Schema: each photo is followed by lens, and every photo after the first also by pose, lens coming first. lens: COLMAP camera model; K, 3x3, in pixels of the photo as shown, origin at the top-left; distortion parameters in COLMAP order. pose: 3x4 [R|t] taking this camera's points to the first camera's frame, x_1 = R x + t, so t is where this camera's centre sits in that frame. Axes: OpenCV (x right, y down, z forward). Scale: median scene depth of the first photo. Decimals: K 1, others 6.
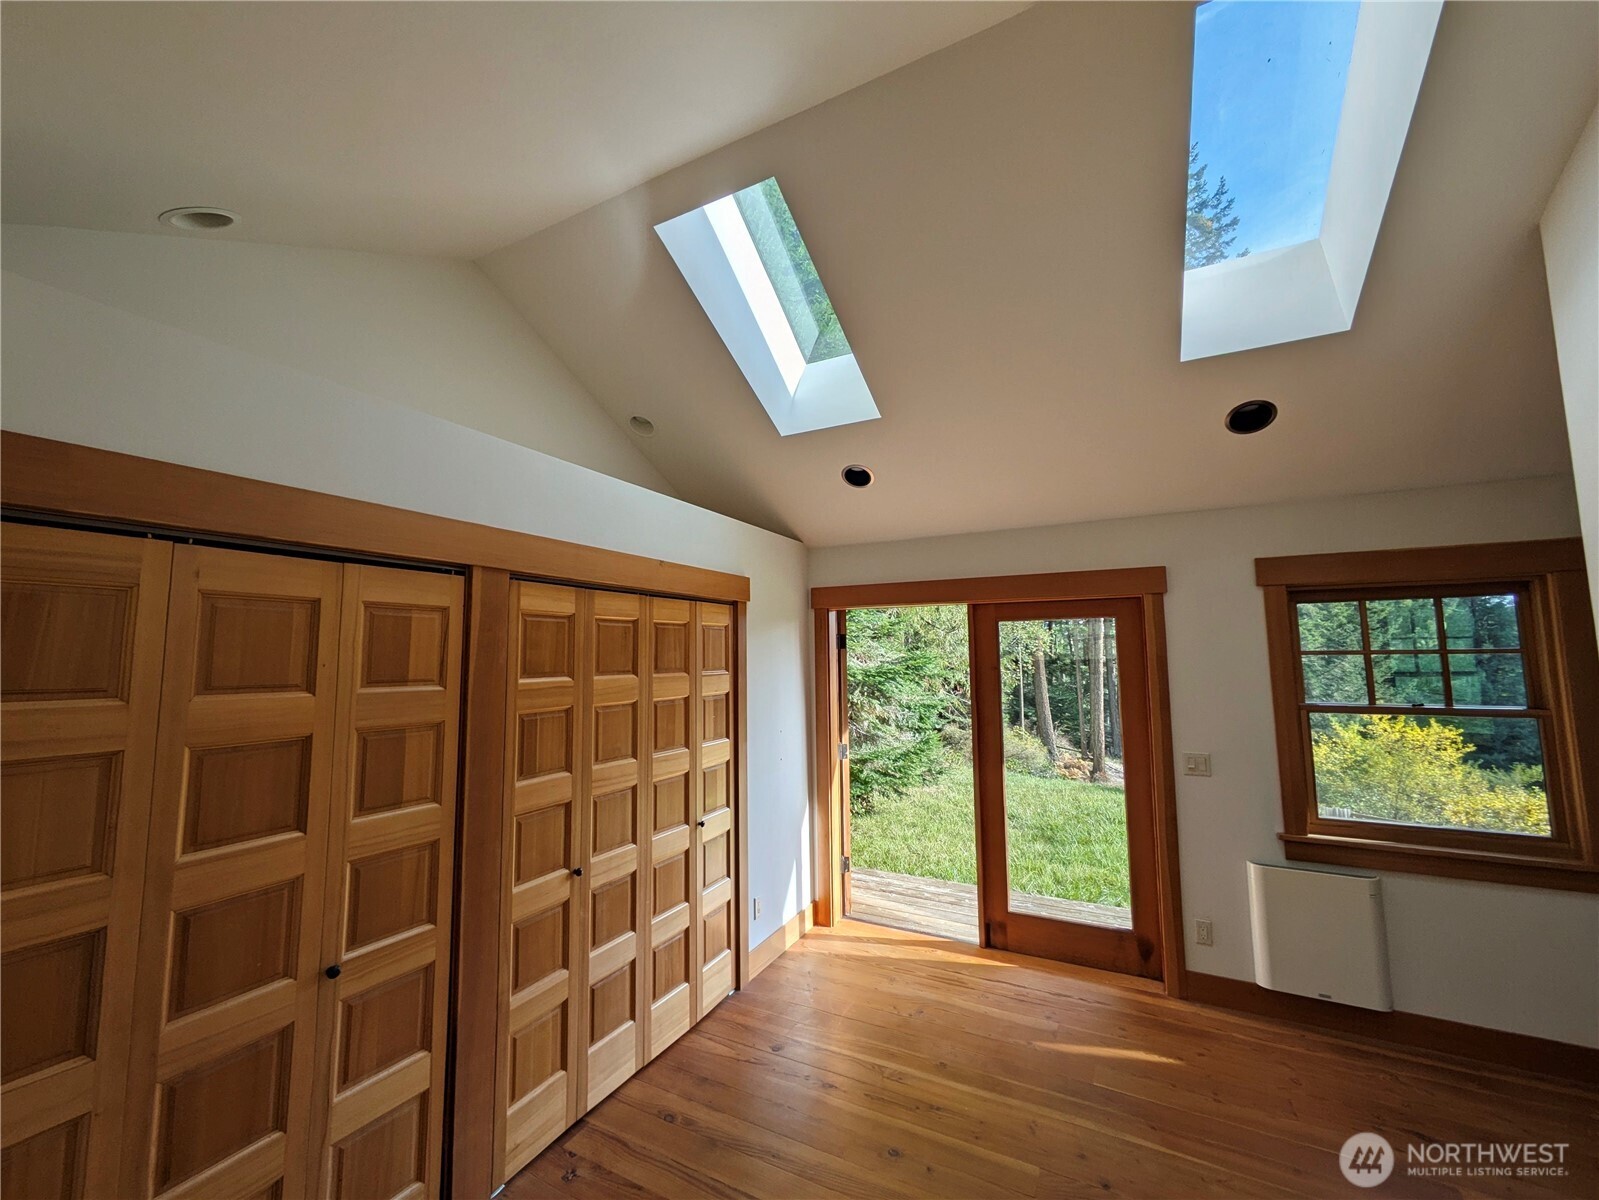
lens RADIAL K [[635.6, 0, 794.6], [0, 635.6, 597.3], [0, 0, 1]] dist [0.000335, 0.000644]
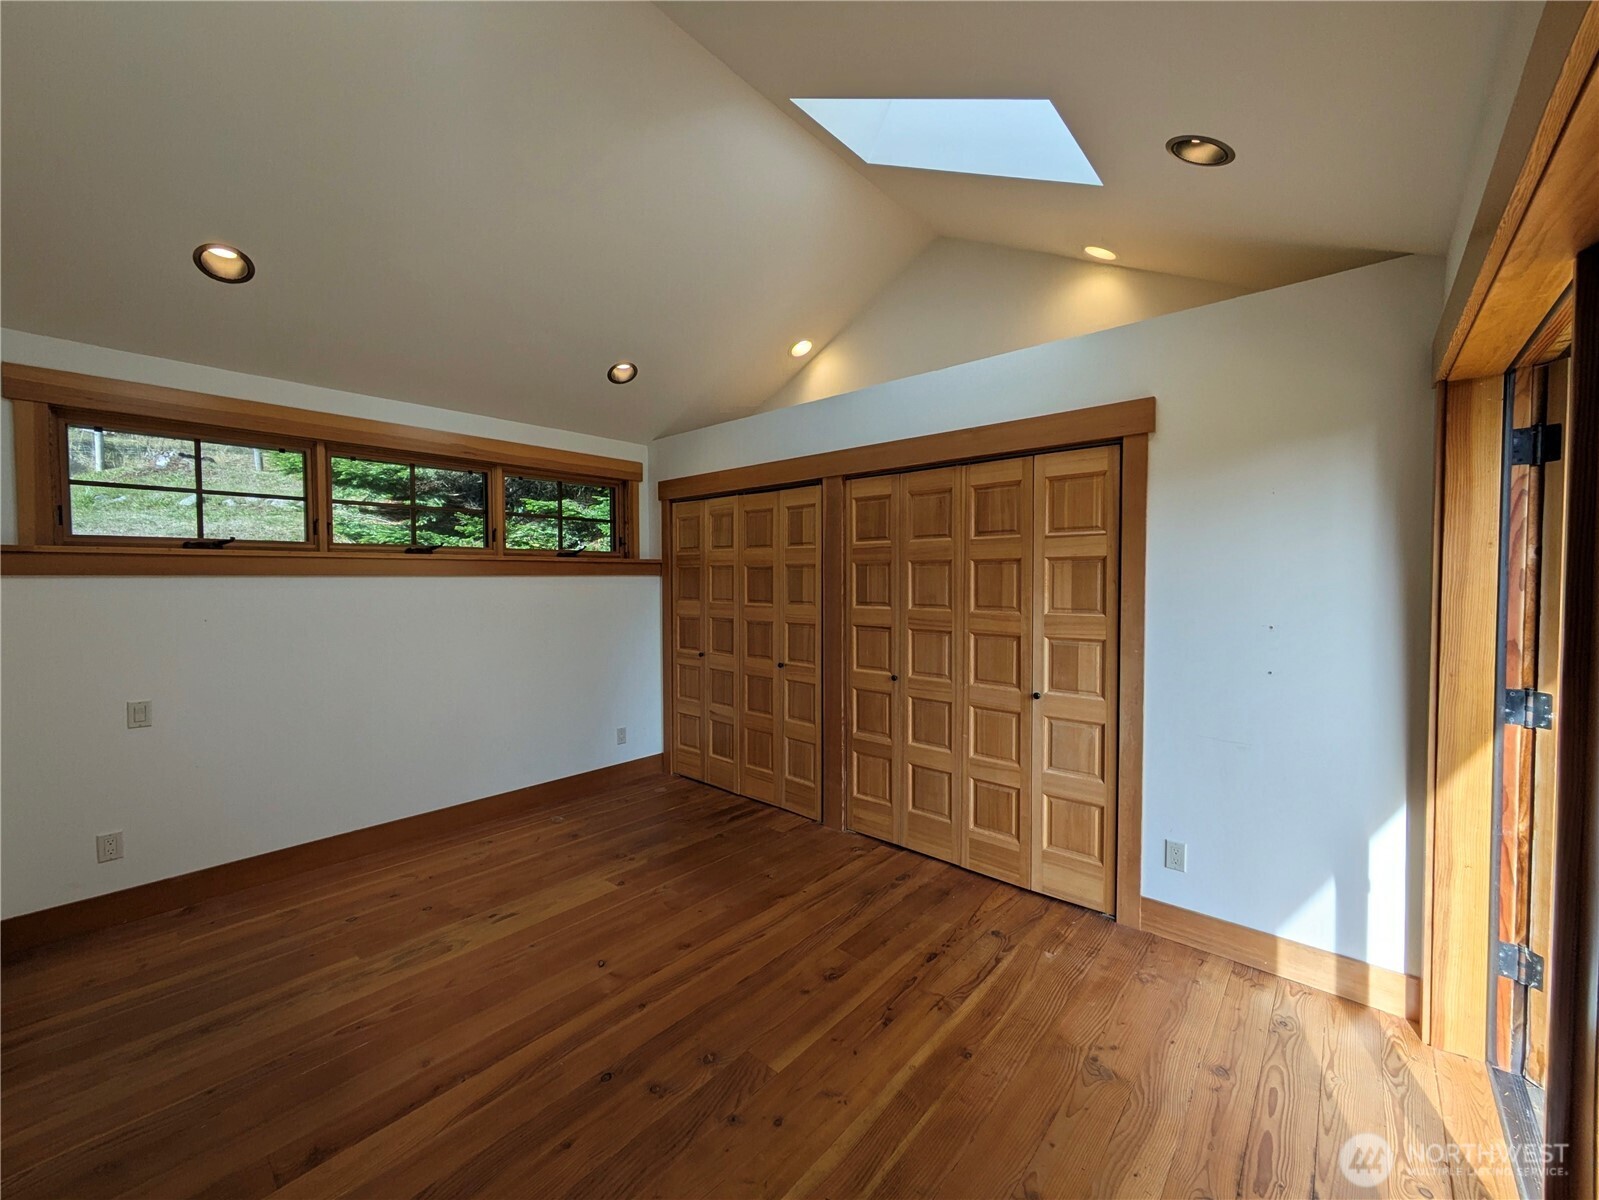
lens RADIAL K [[635.6, 0, 794.6], [0, 635.6, 597.3], [0, 0, 1]] dist [0.000335, 0.000644]
pose [[-0.247178, 0.038179, -0.968218, 1.002668], [0.098515, 0.995036, 0.014087, 0.202159], [0.963949, -0.091902, -0.249712, 1.088533]]
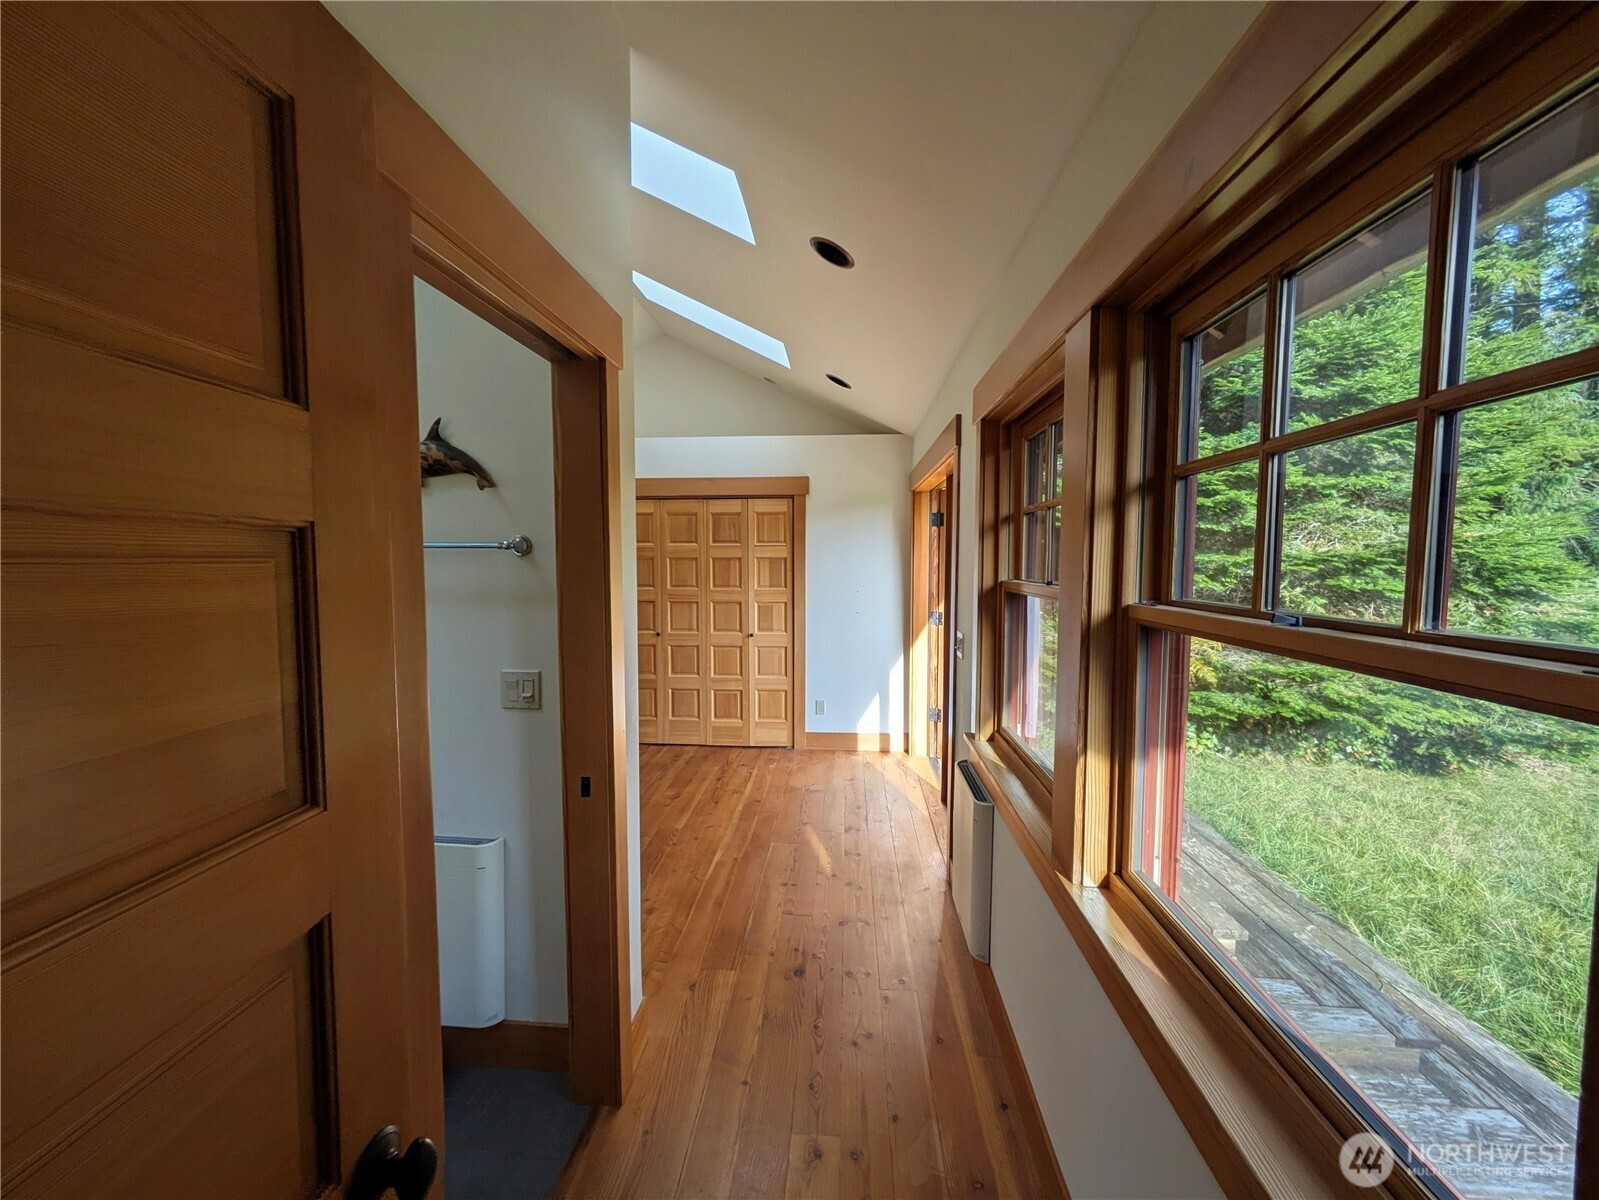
lens RADIAL K [[641.8, 0, 808.7], [0, 641.8, 595.9], [0, 0, 1]] dist [0.000499, 0.000127]
pose [[0.396285, 0.069205, -0.915516, 1.709845], [0.086193, 0.989947, 0.112140, 0.102177], [0.914073, -0.123350, 0.386336, 0.611203]]
